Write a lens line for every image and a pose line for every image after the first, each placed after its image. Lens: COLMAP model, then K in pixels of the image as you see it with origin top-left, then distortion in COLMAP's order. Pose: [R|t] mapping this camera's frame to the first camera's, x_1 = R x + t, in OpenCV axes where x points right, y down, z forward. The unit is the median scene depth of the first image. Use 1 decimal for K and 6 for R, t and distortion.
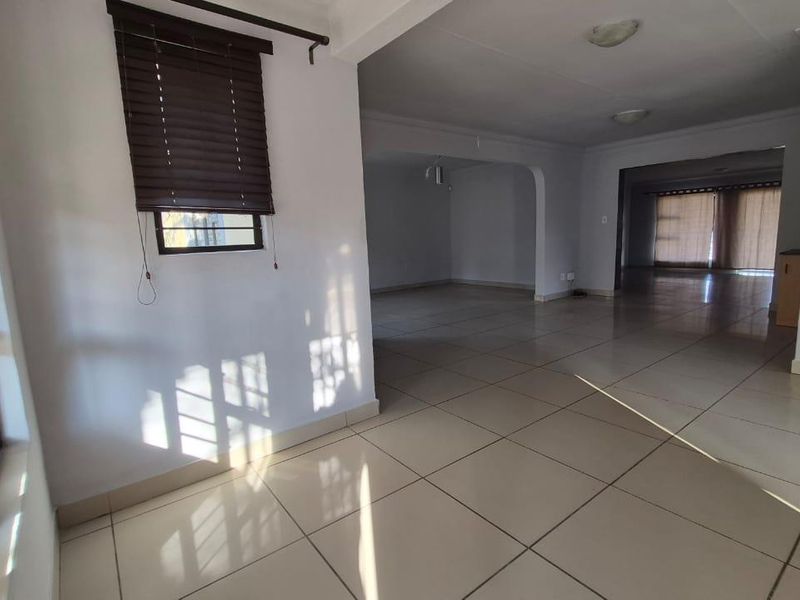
lens RADIAL K [[419.0, 0, 400.9], [0, 419.0, 301.3], [0, 0, 1]] dist [0.013898, -0.006417]
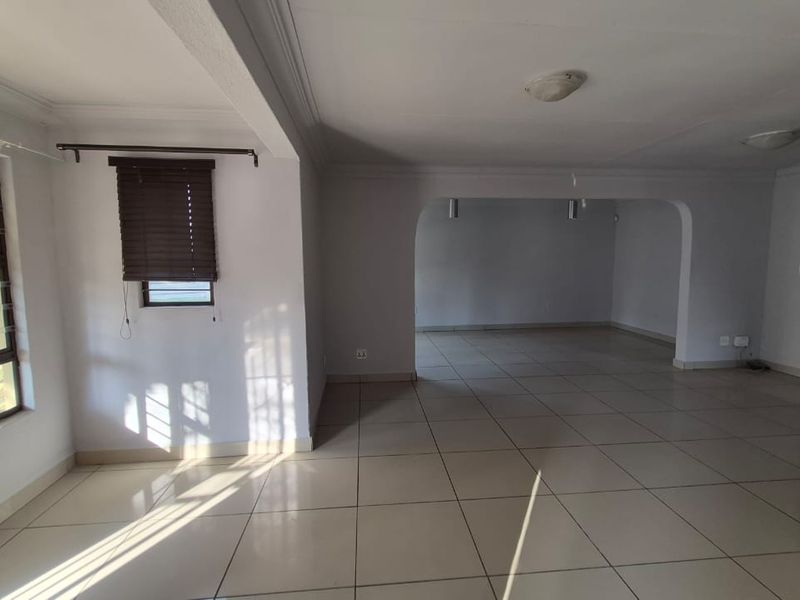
lens RADIAL K [[419.0, 0, 399.7], [0, 419.0, 299.9], [0, 0, 1]] dist [0.013898, -0.006417]
pose [[0.845322, 0.089115, -0.526772, 0.908355], [-0.108516, 0.994077, -0.005969, -0.202197], [0.523120, 0.062209, 0.849985, 0.156770]]
